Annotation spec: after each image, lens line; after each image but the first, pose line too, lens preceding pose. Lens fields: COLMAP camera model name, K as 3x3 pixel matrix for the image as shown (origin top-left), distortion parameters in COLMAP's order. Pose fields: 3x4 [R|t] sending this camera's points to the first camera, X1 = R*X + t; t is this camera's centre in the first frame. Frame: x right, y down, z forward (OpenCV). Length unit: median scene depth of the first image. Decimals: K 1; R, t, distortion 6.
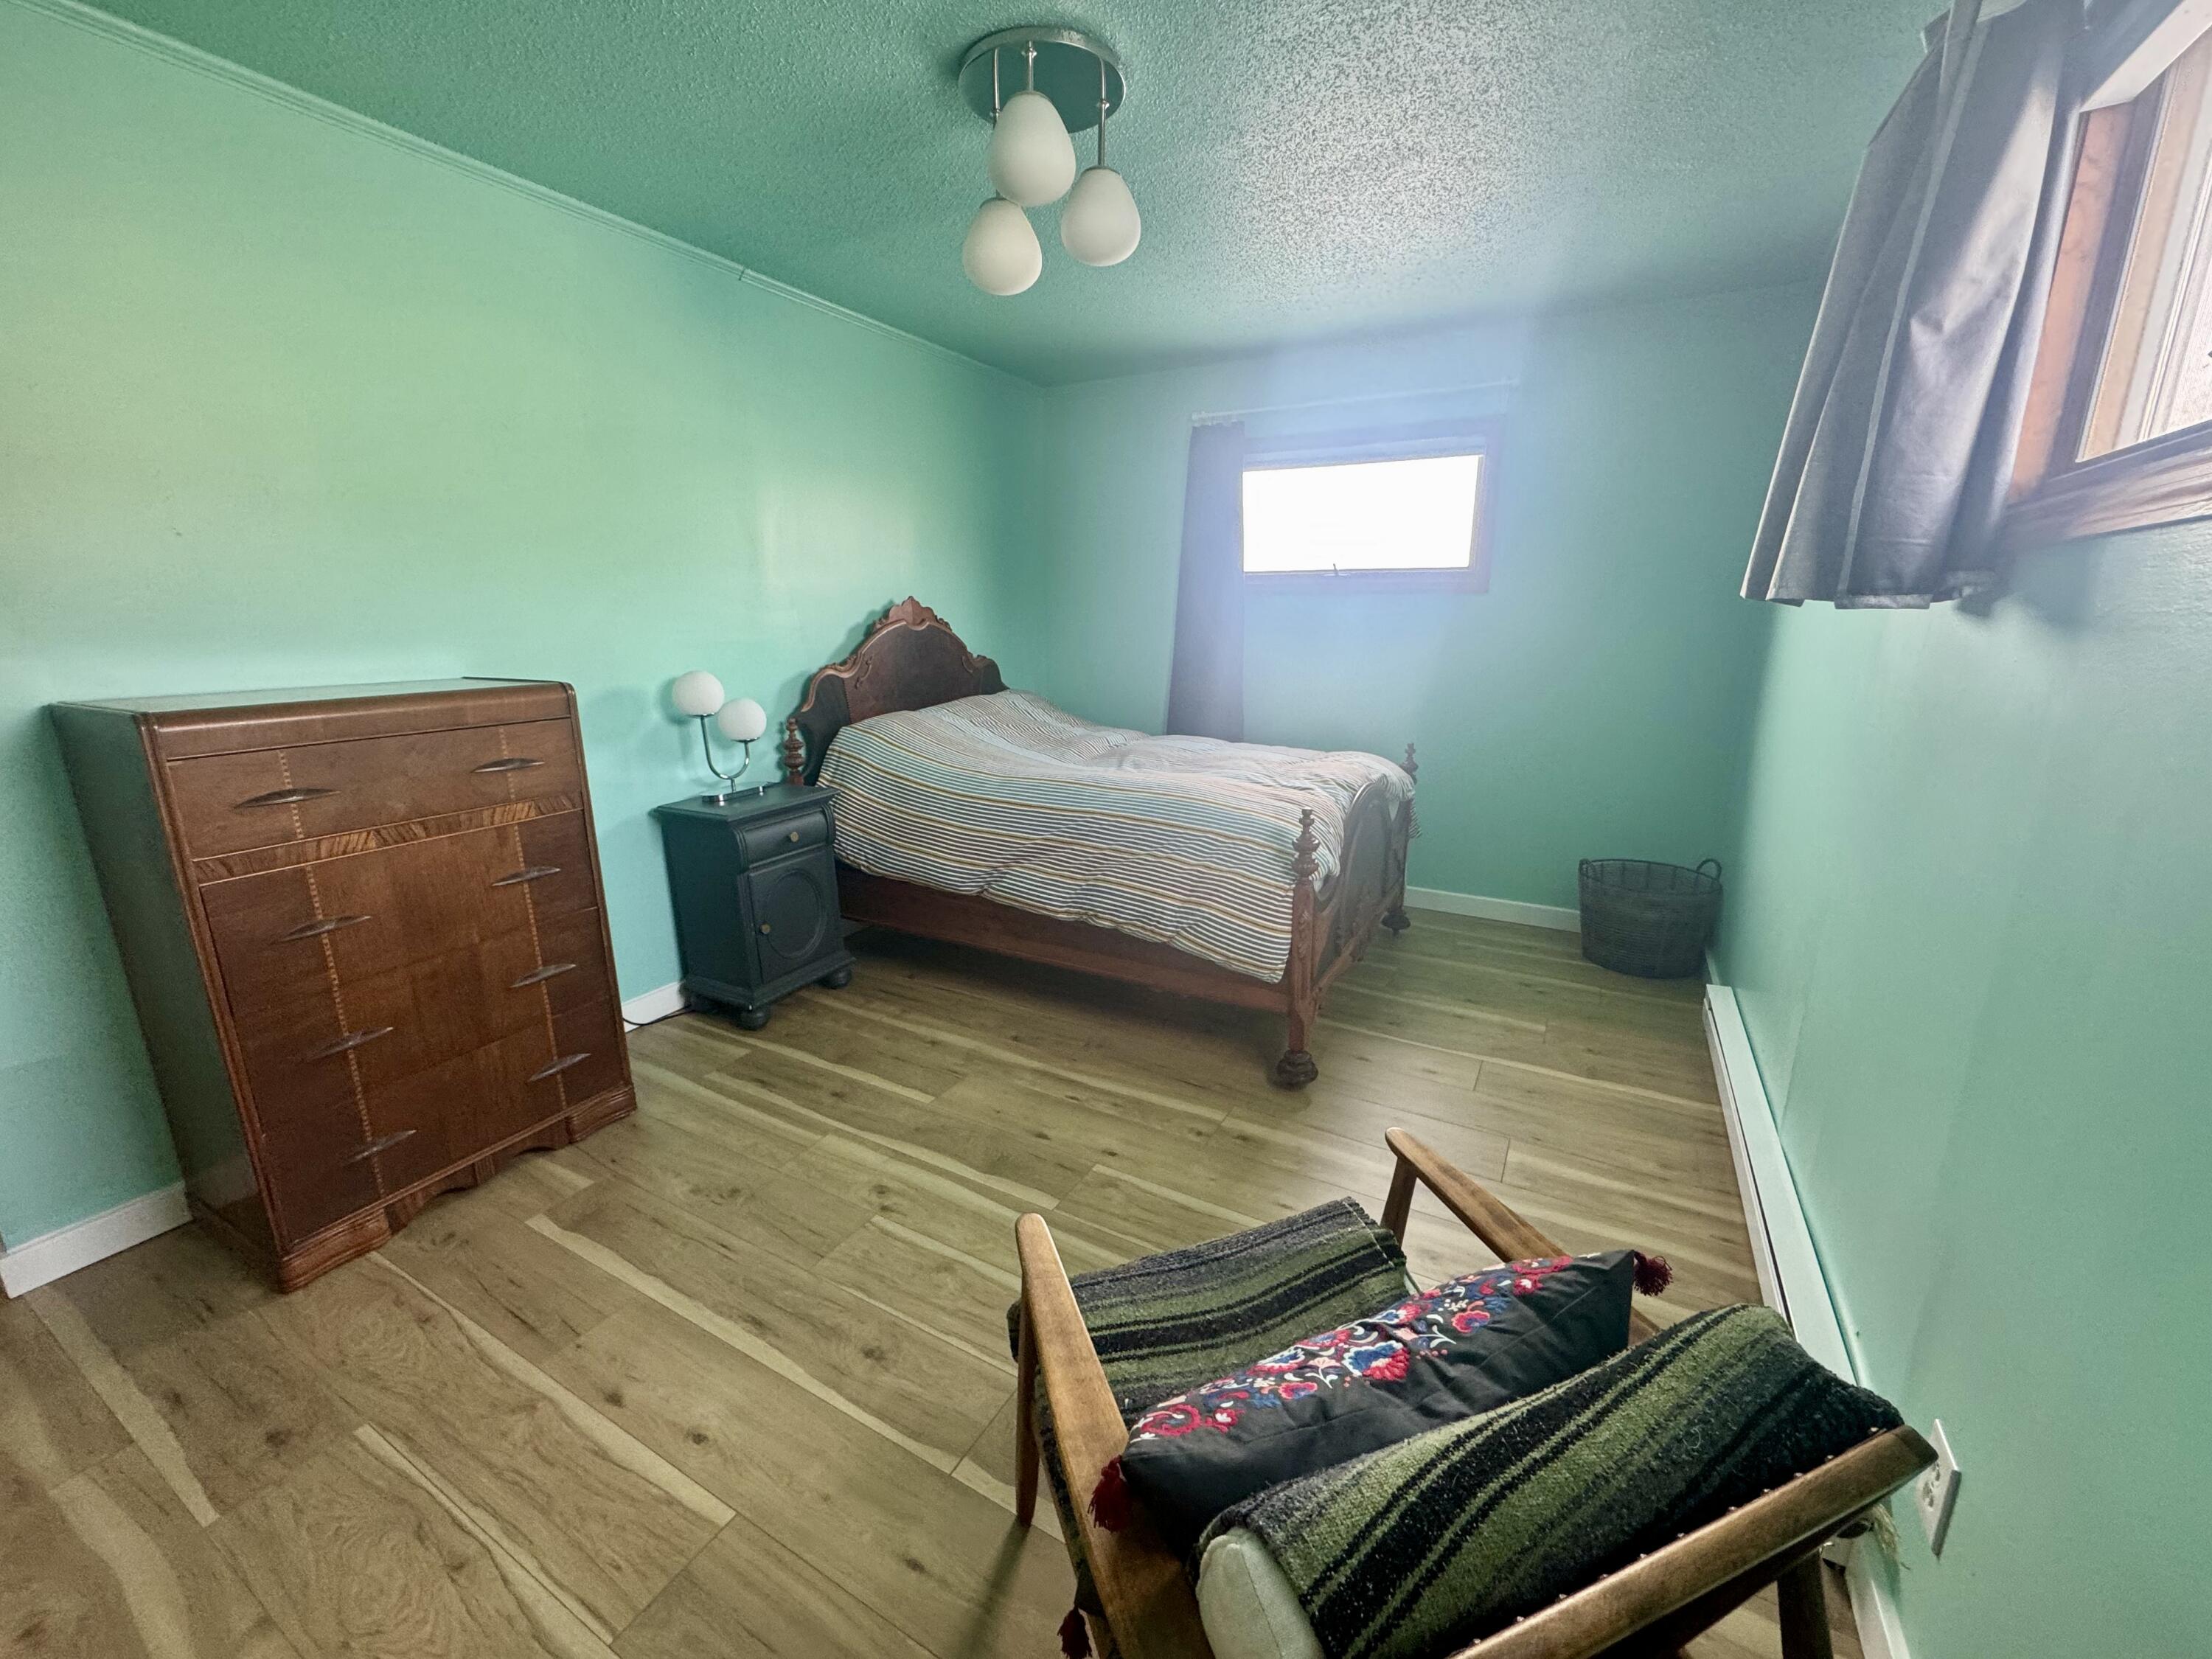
lens RADIAL K [[882.7, 0, 1104.8], [0, 882.7, 826.9], [0, 0, 1]] dist [-0.002271, 0.000173]
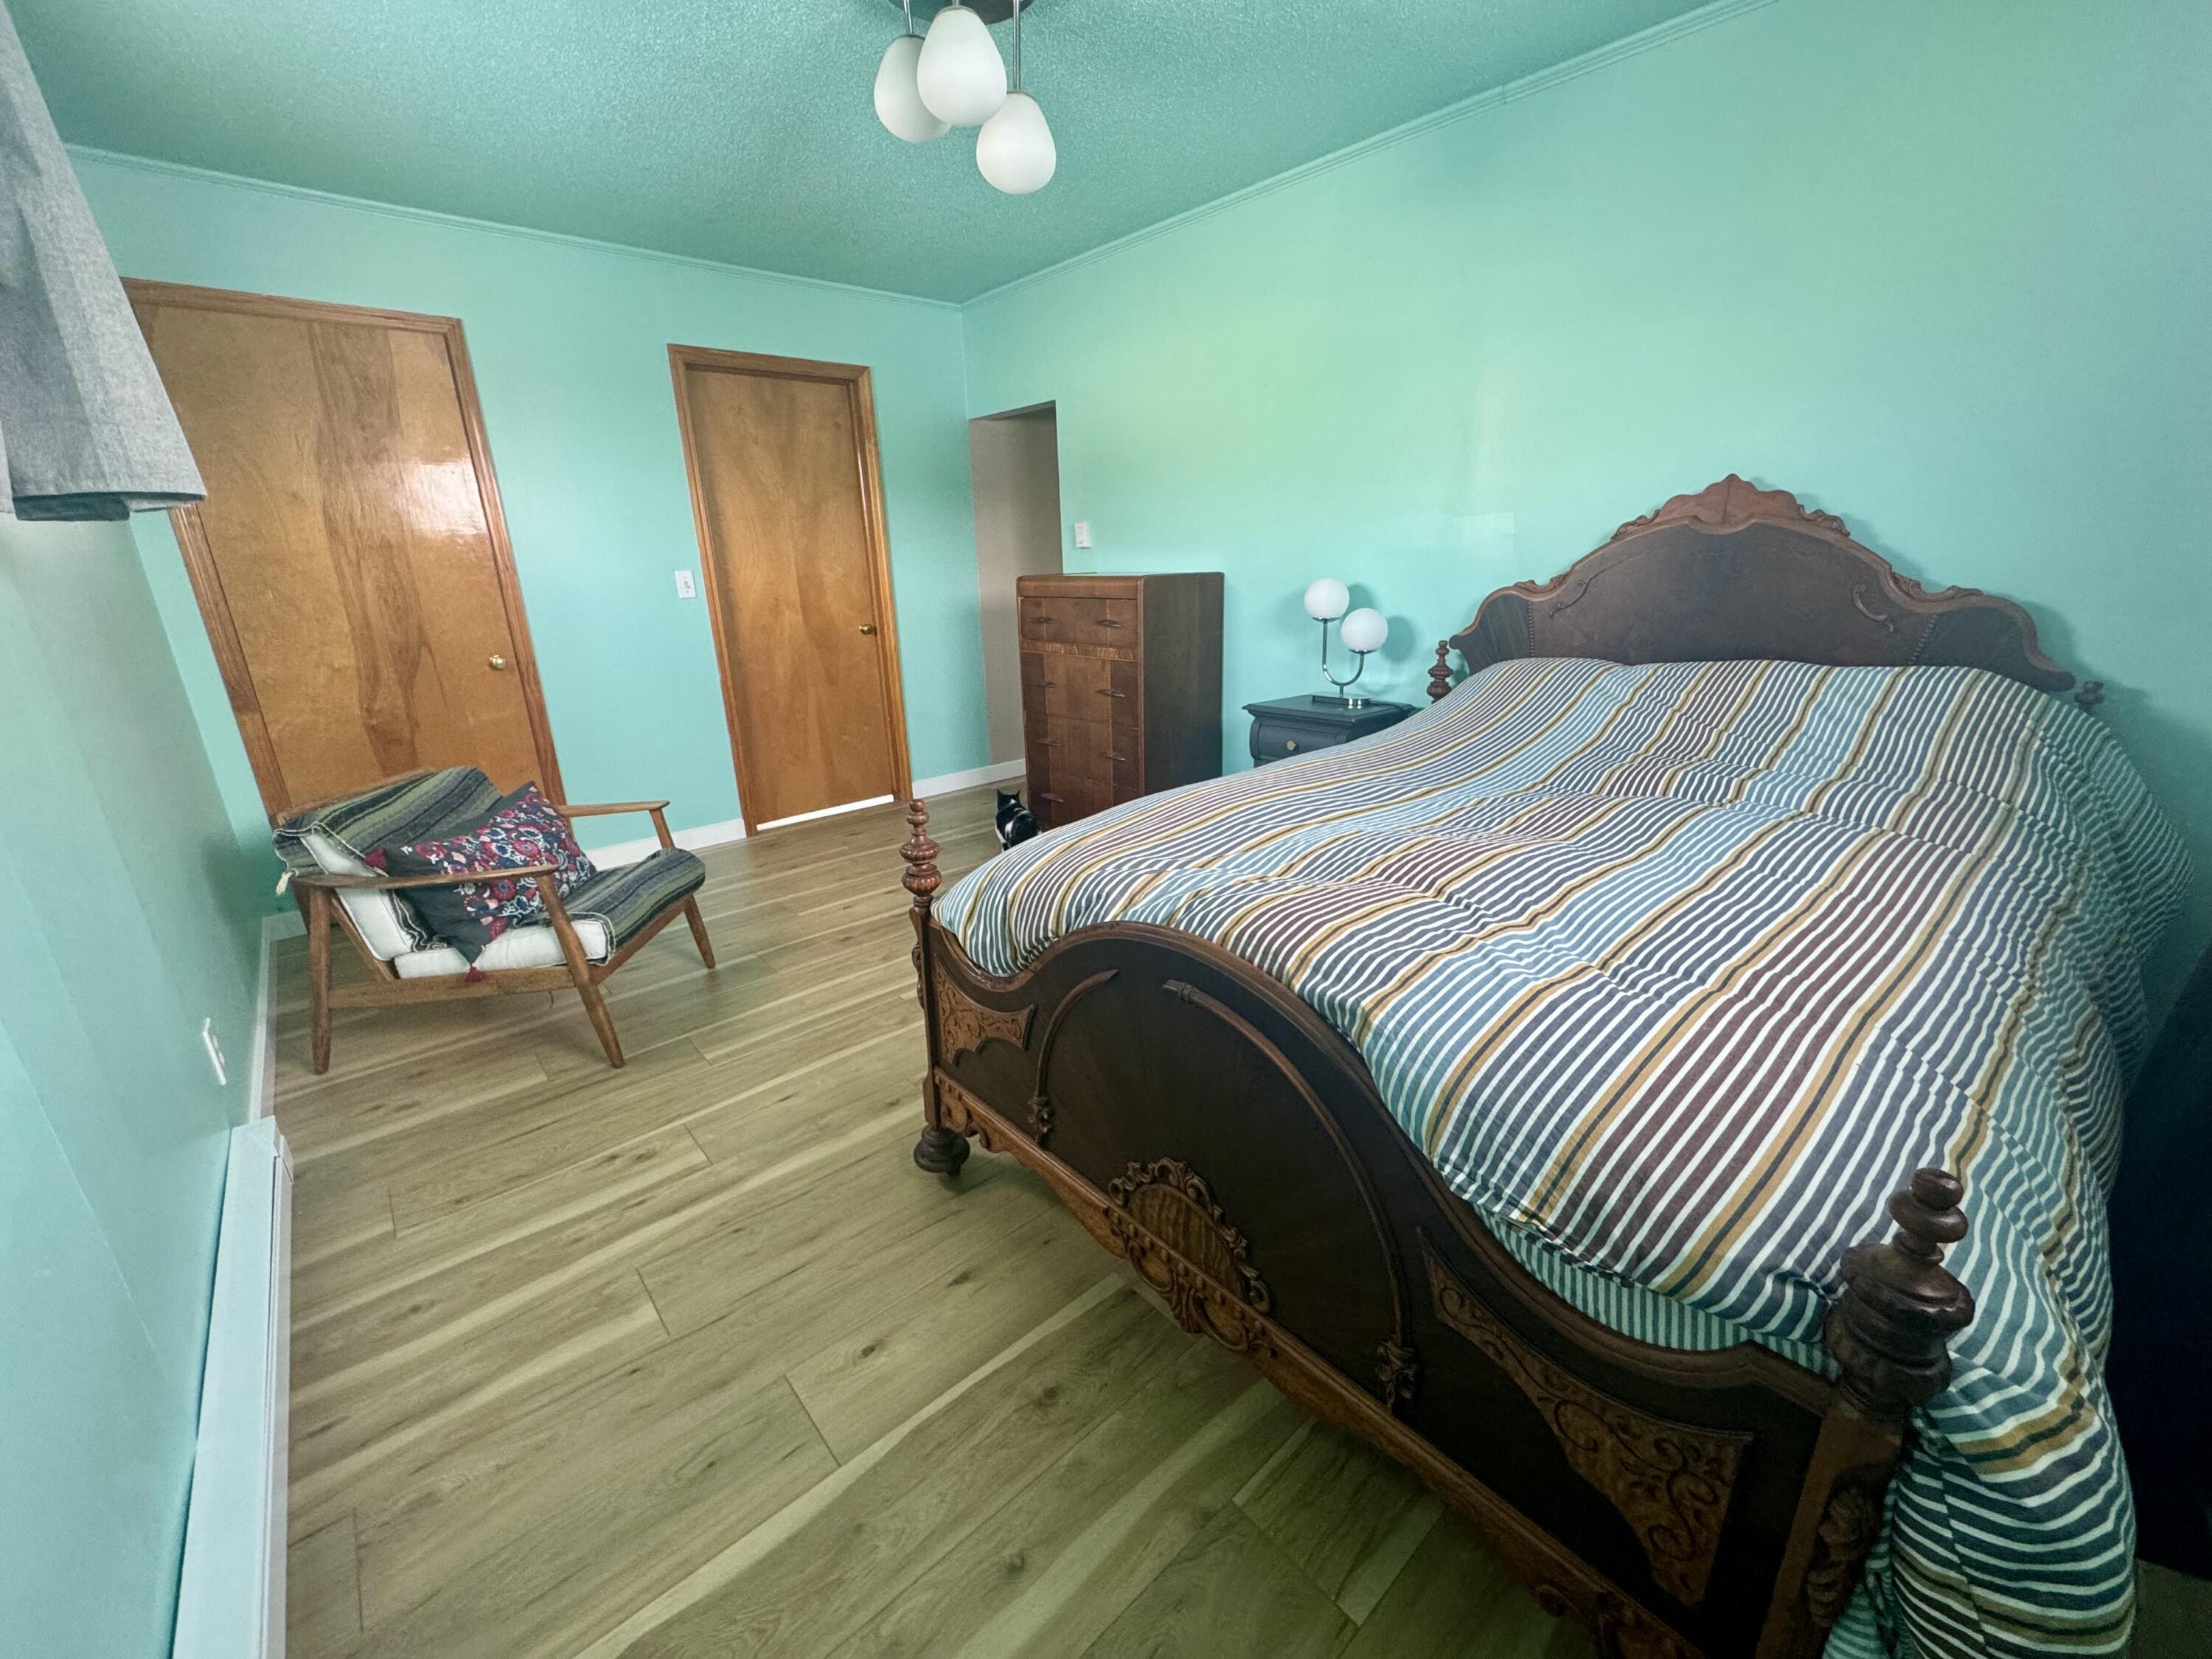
lens RADIAL K [[882.7, 0, 1104.8], [0, 882.7, 826.9], [0, 0, 1]] dist [-0.002271, 0.000173]
pose [[-0.333398, 0.291634, -0.896547, 0.892019], [-0.197706, 0.908183, 0.368940, -0.320193], [0.921823, 0.300256, -0.245128, 1.449865]]
